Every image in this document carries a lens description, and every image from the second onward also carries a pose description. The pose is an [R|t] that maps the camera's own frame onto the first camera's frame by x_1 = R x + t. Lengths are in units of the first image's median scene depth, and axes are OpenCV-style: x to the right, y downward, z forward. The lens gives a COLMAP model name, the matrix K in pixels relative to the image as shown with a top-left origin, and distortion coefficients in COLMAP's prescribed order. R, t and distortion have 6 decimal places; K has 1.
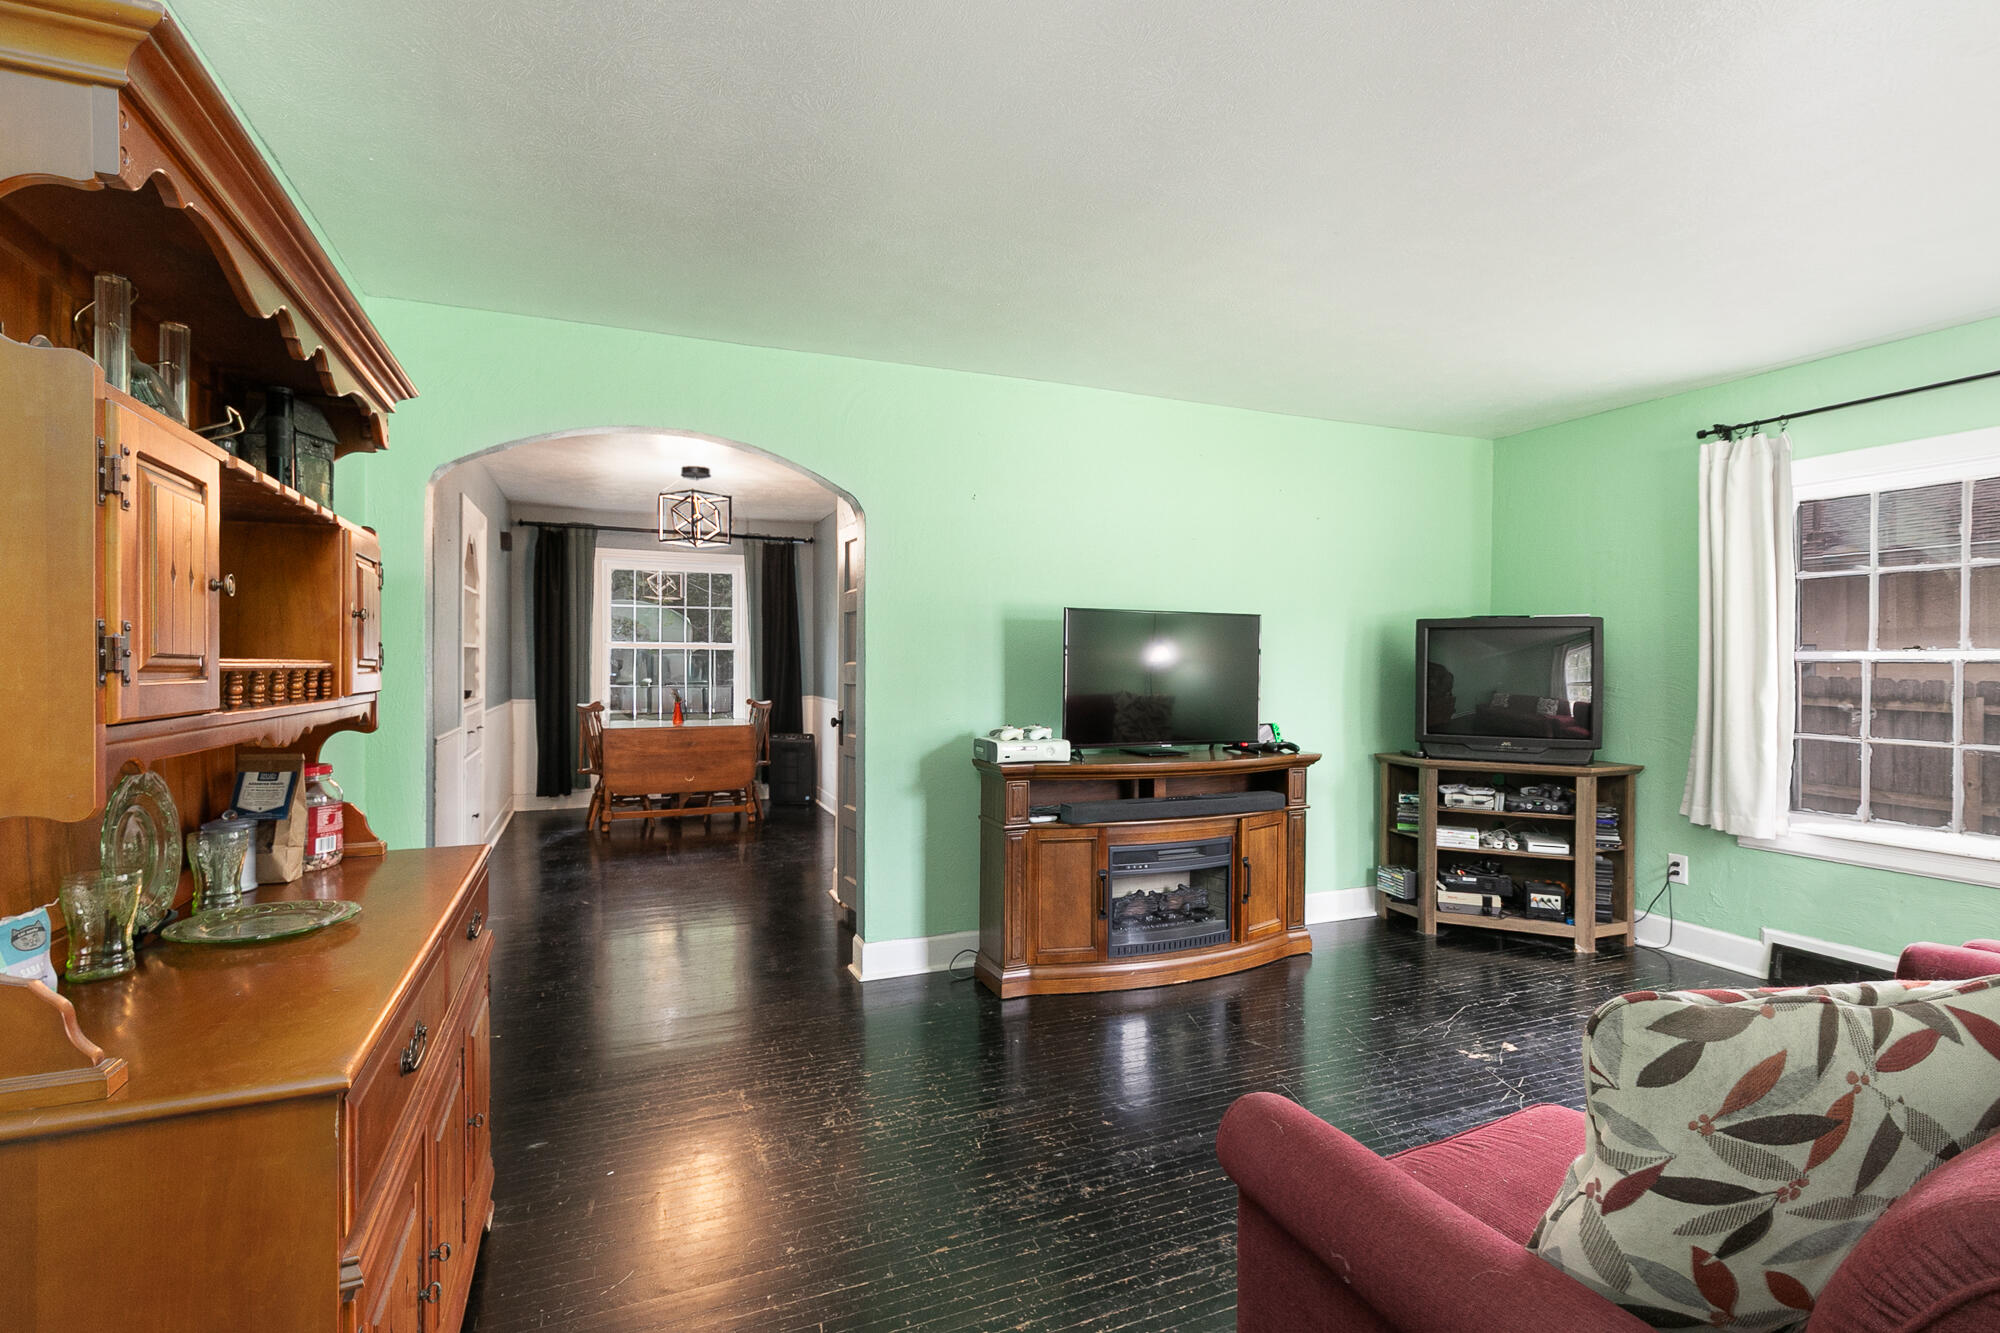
lens RADIAL K [[911.1, 0, 999.7], [0, 911.1, 669.6], [0, 0, 1]] dist [0.003211, 0.000984]
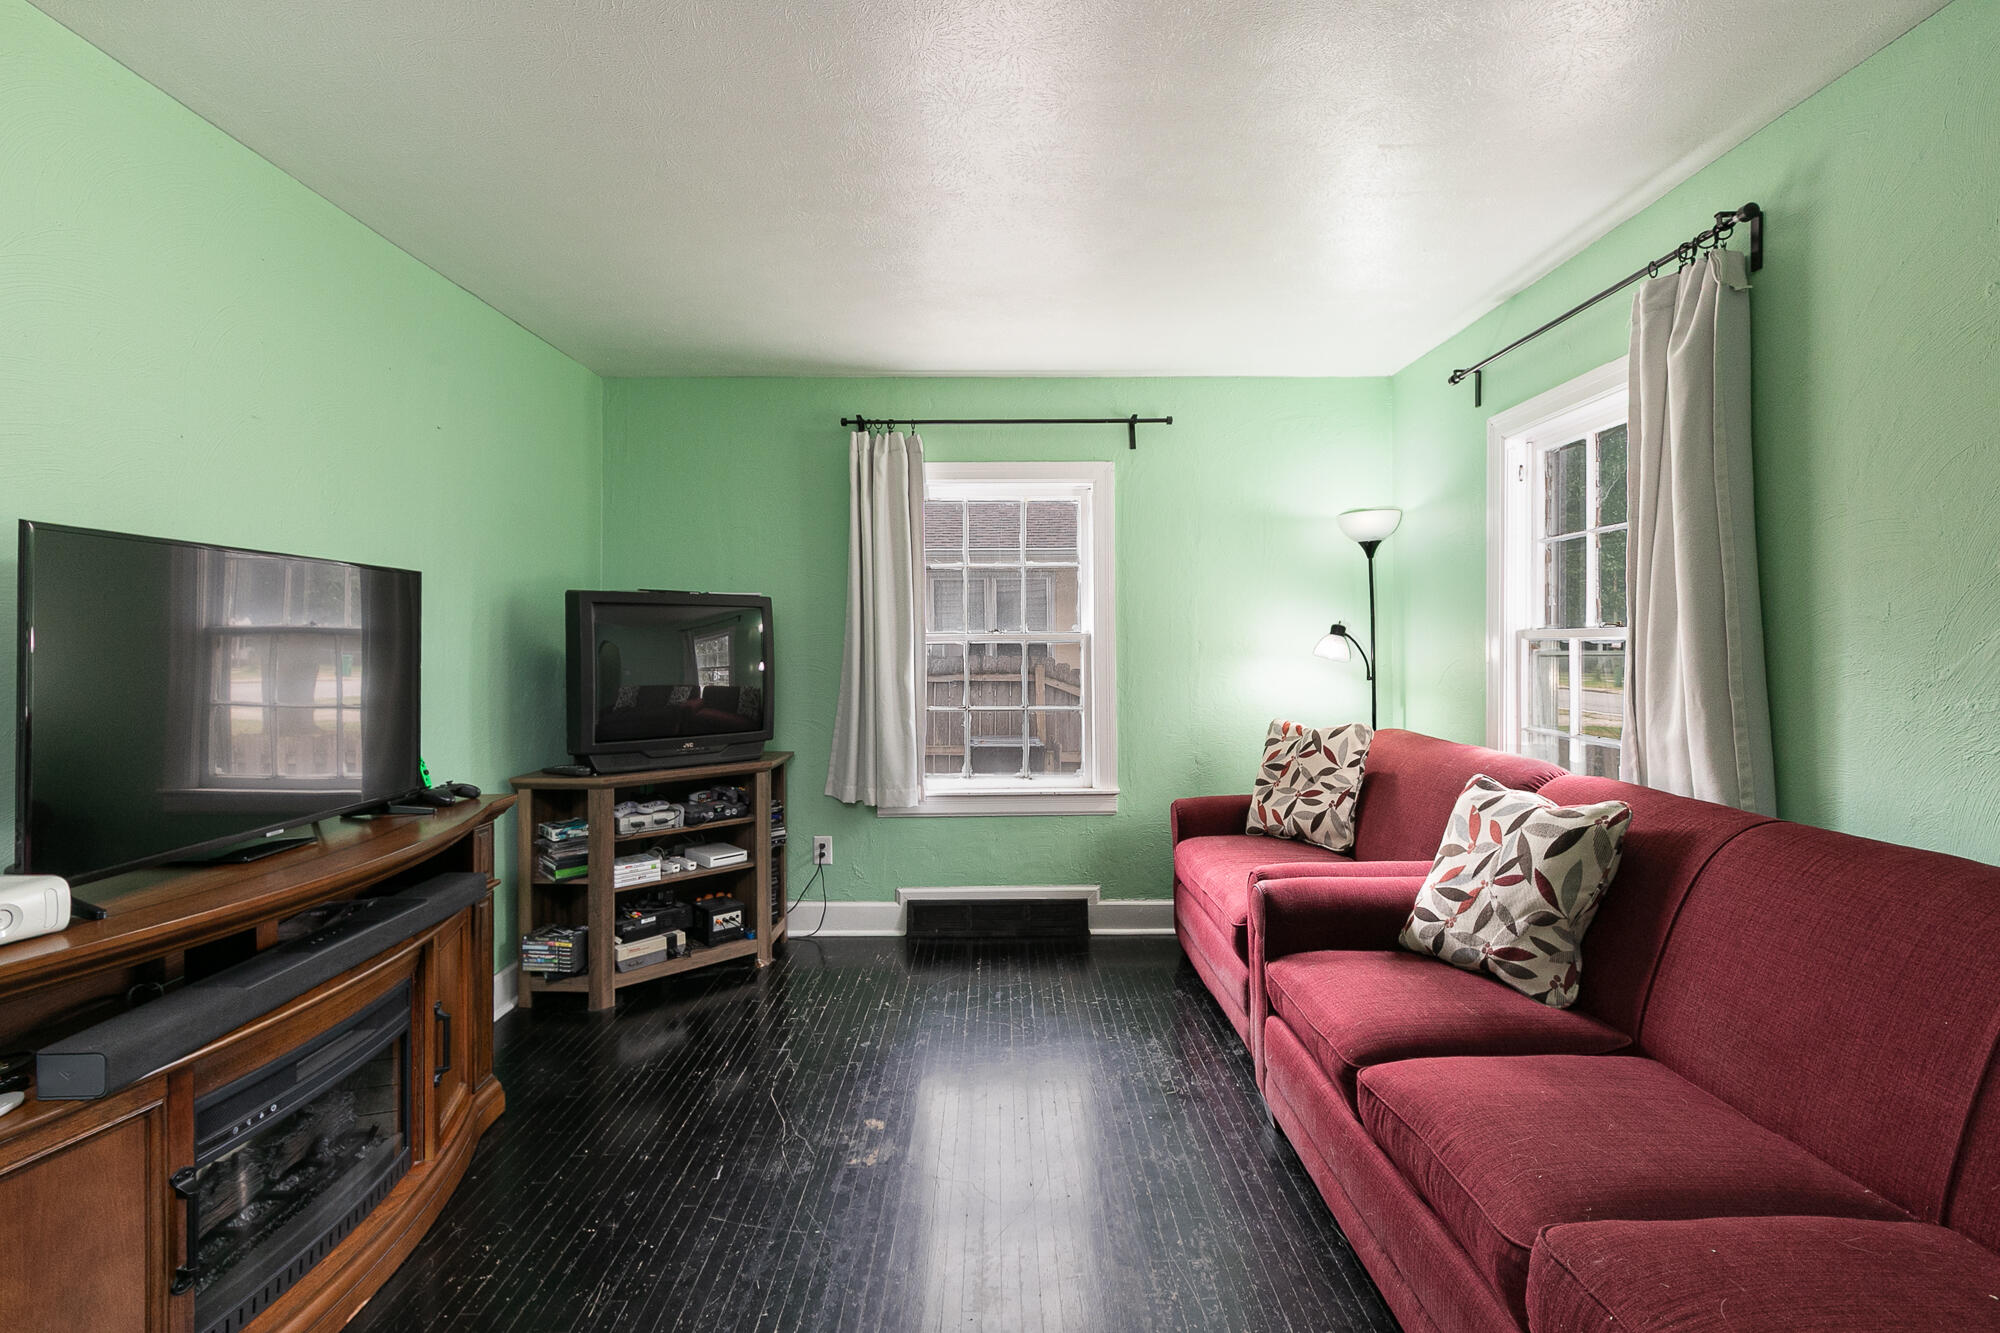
lens RADIAL K [[911.1, 0, 999.1], [0, 911.1, 641.6], [0, 0, 1]] dist [0.003211, 0.000984]
pose [[0.384667, -0.009911, 0.923002, -0.103265], [0.016380, 0.999858, 0.003910, -0.011640], [-0.922910, 0.013615, 0.384774, 0.423454]]
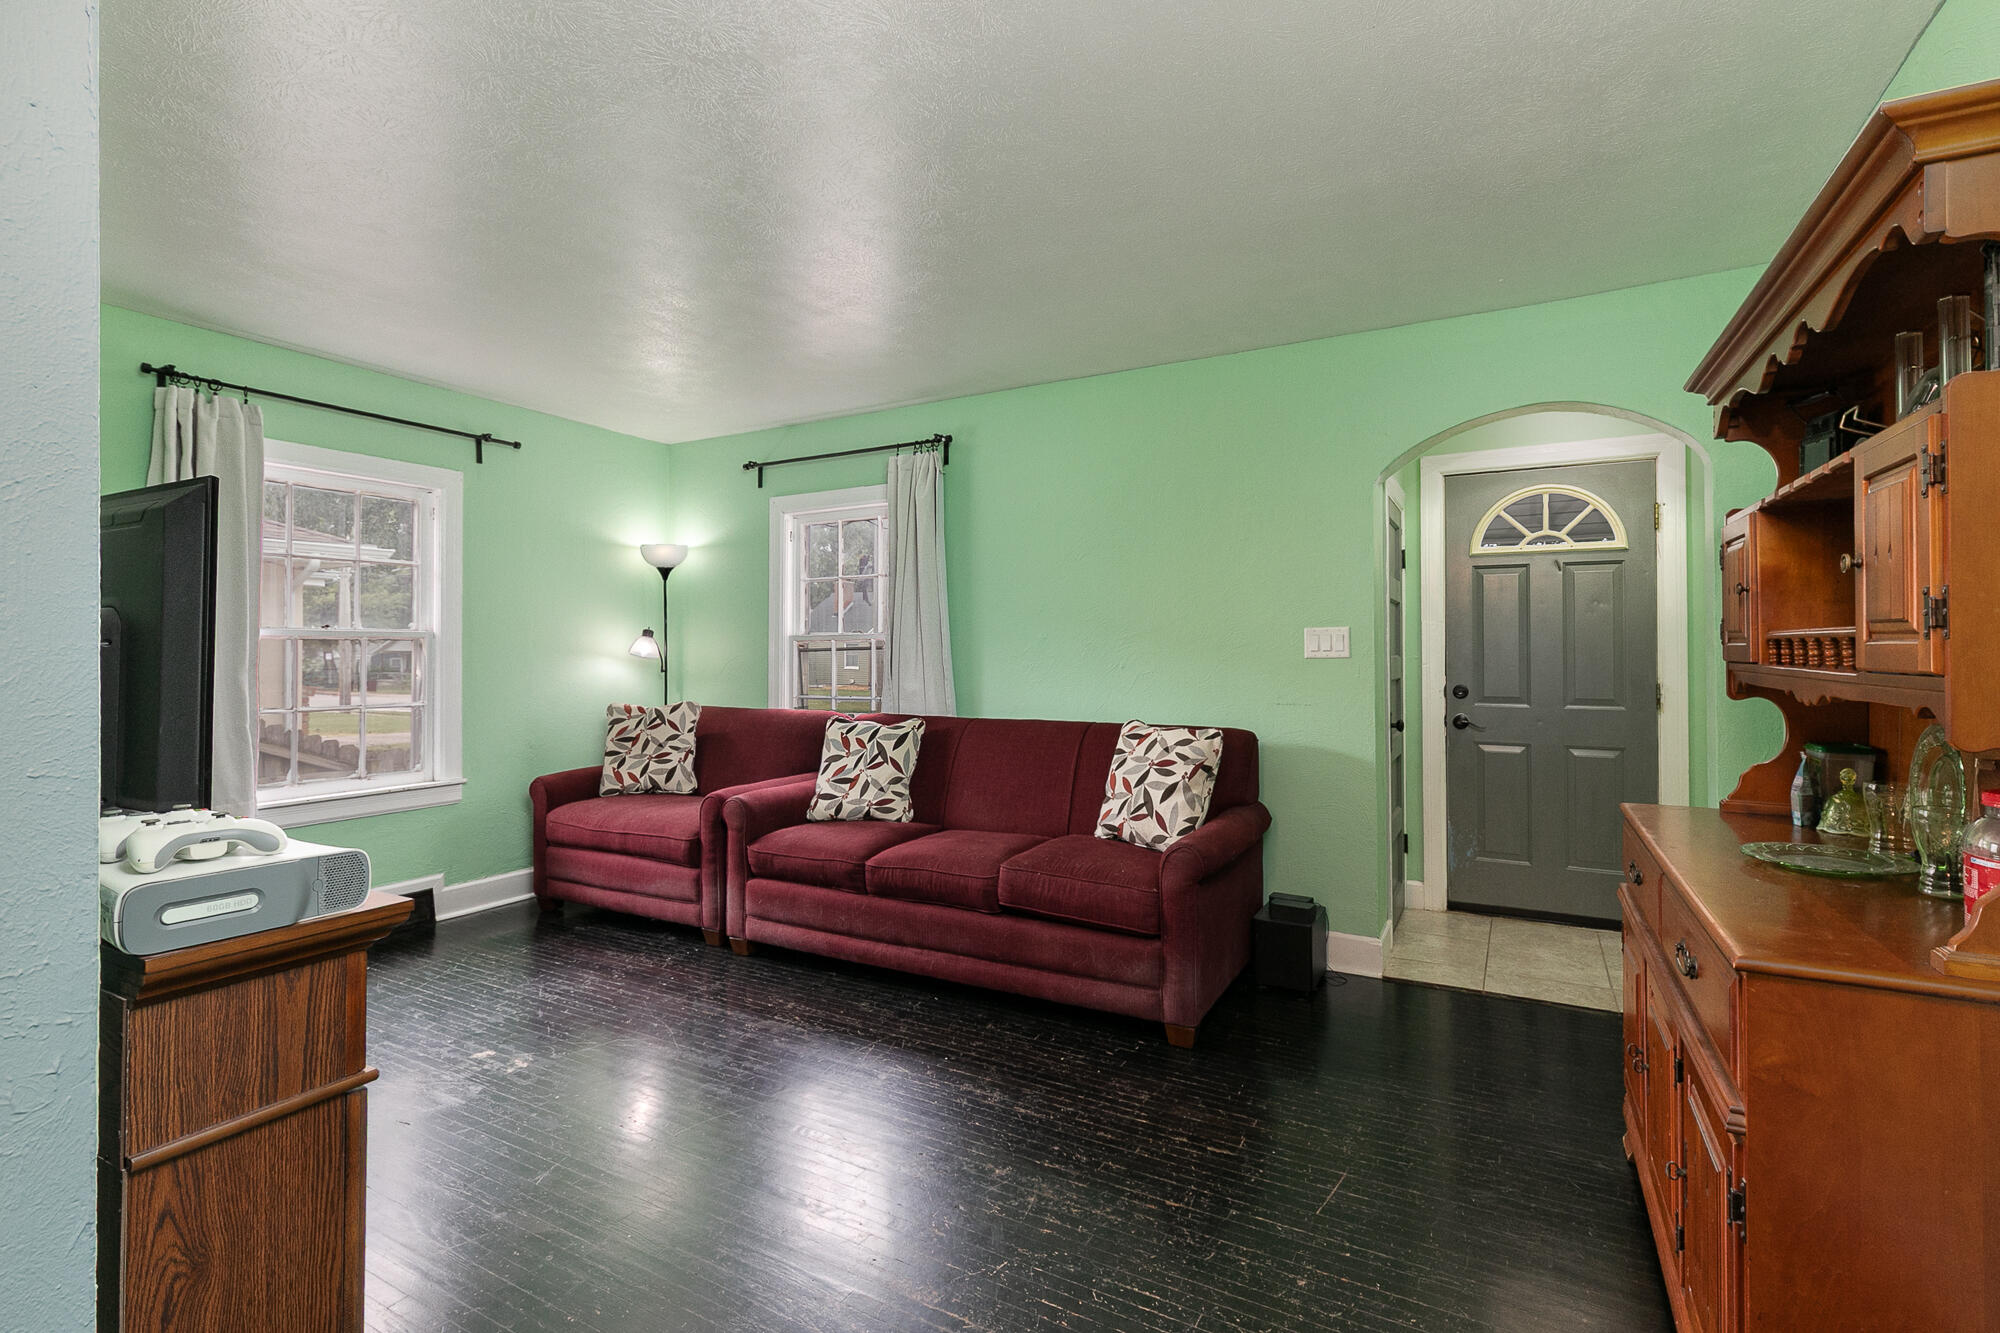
lens RADIAL K [[911.1, 0, 1004.3], [0, 911.1, 634.0], [0, 0, 1]] dist [0.003211, 0.000984]
pose [[-0.614495, 0.010406, 0.788852, -0.361193], [0.005246, 0.999945, -0.009105, 0.000038], [-0.788903, -0.001456, -0.614516, 0.839484]]
